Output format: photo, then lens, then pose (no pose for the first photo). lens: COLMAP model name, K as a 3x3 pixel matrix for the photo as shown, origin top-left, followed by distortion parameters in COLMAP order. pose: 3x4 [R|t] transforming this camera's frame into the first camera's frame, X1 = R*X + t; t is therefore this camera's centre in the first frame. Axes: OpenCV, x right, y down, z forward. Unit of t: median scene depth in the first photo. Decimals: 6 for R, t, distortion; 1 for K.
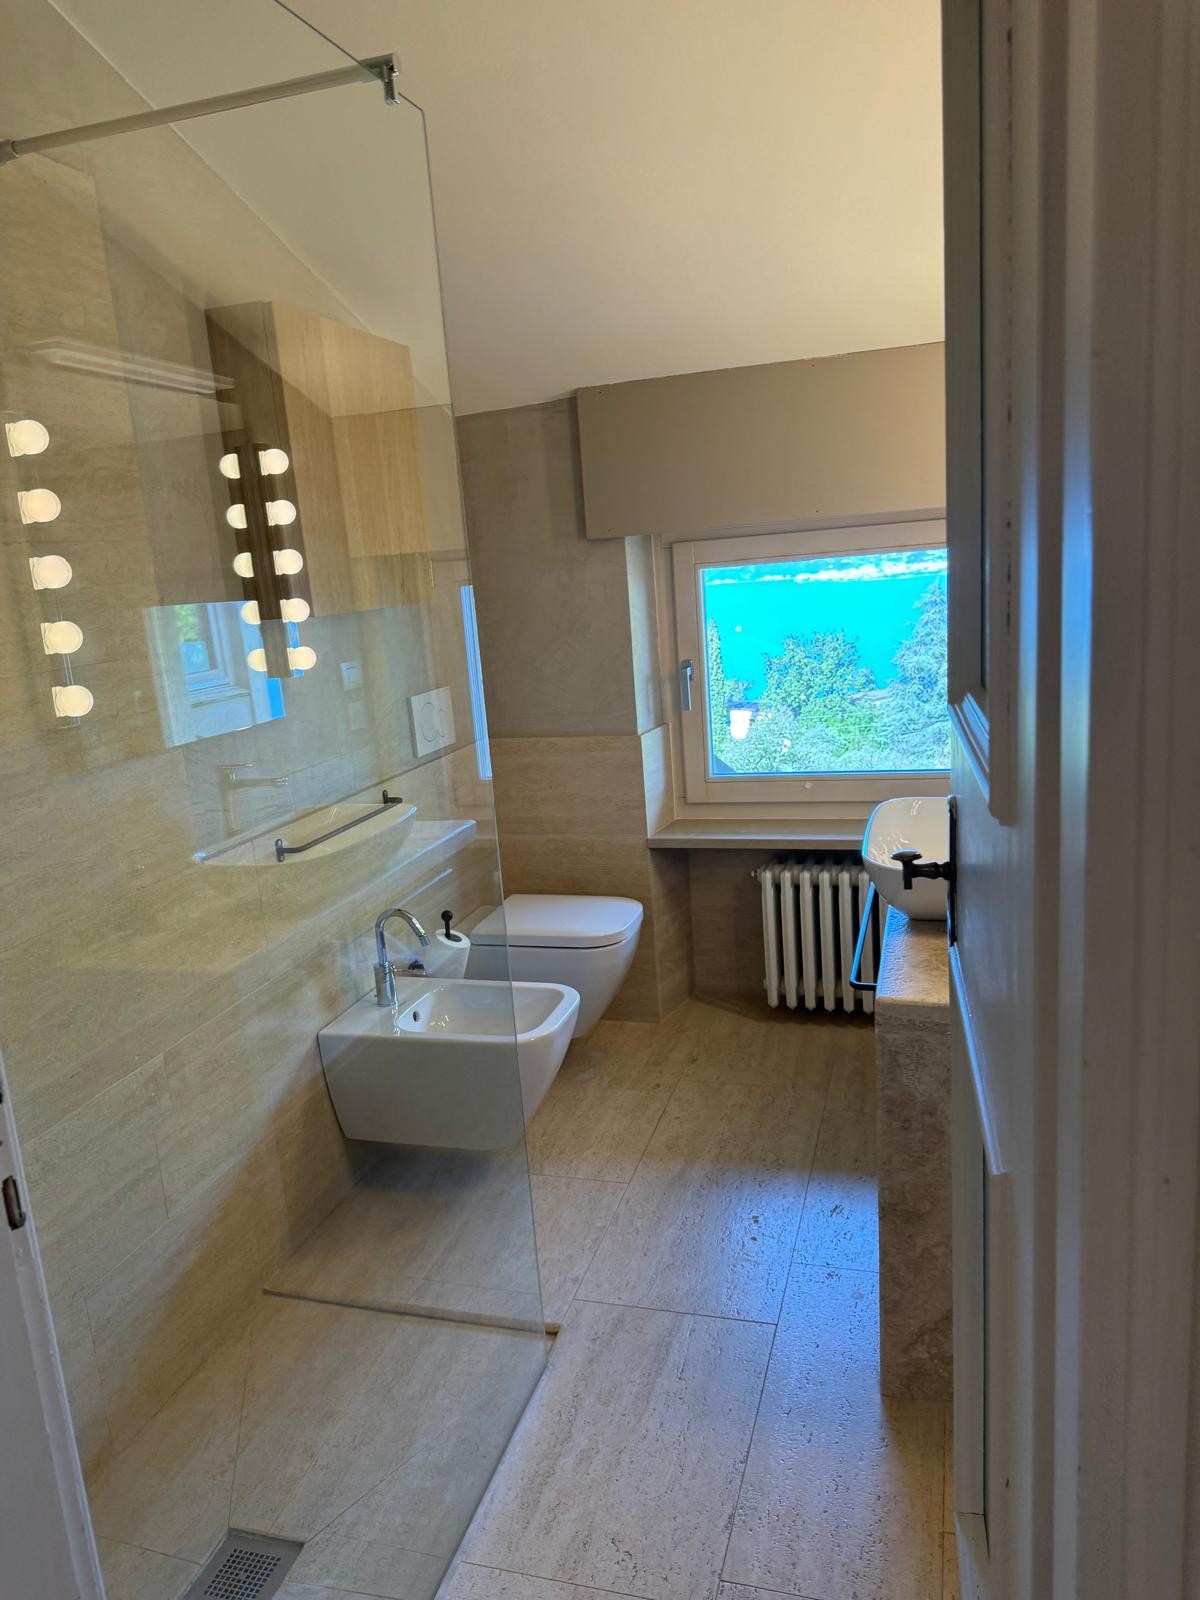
lens RADIAL K [[1114.0, 0, 600.0], [0, 1114.0, 800.0], [0, 0, 1]] dist [0.123604, -0.129464]
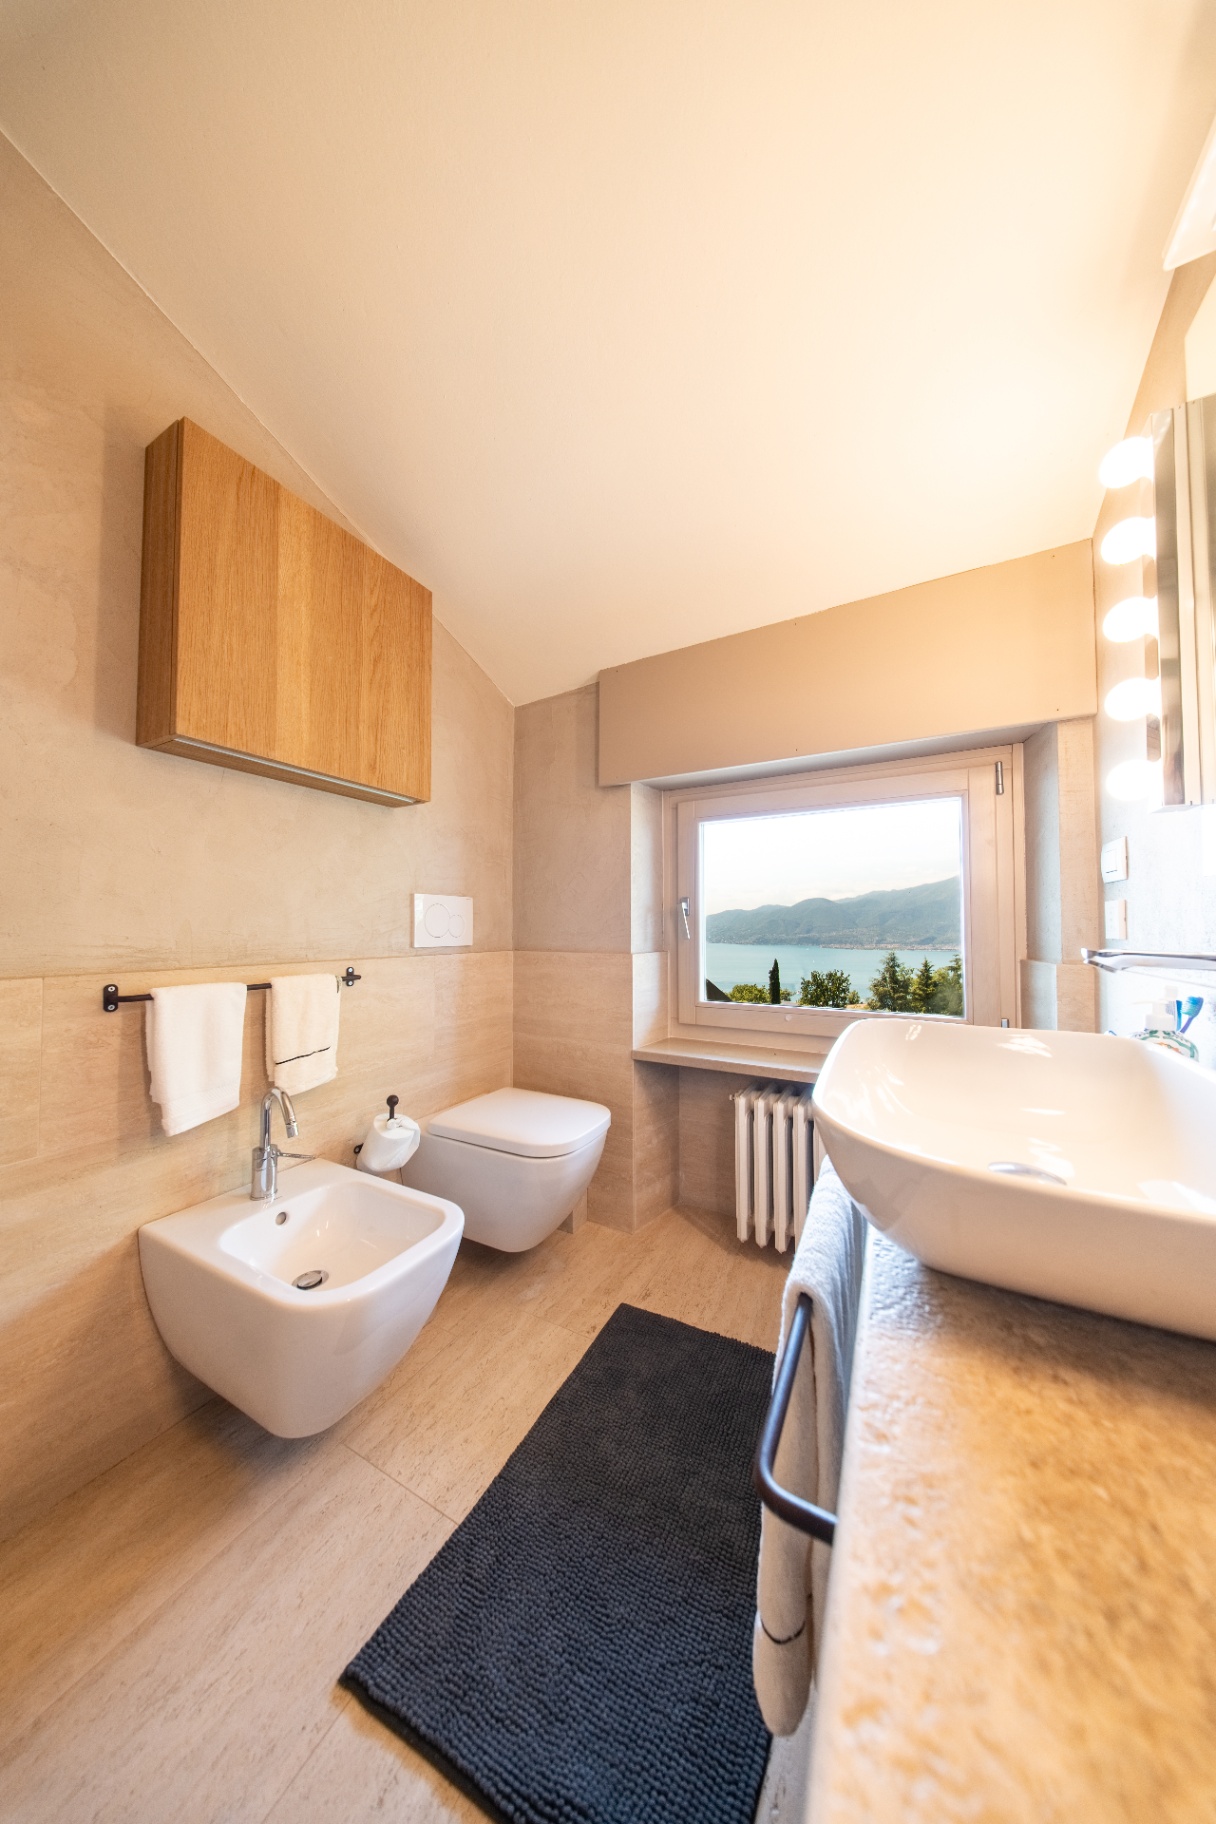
lens RADIAL K [[539.2, 0, 608.0], [0, 539.2, 912.0], [0, 0, 1]] dist [0.000819, -0.000025]
pose [[0.976779, 0.066403, -0.203697, 0.116687], [-0.110910, 0.970167, -0.215579, 0.019550], [0.183305, 0.233165, 0.955004, 0.459149]]
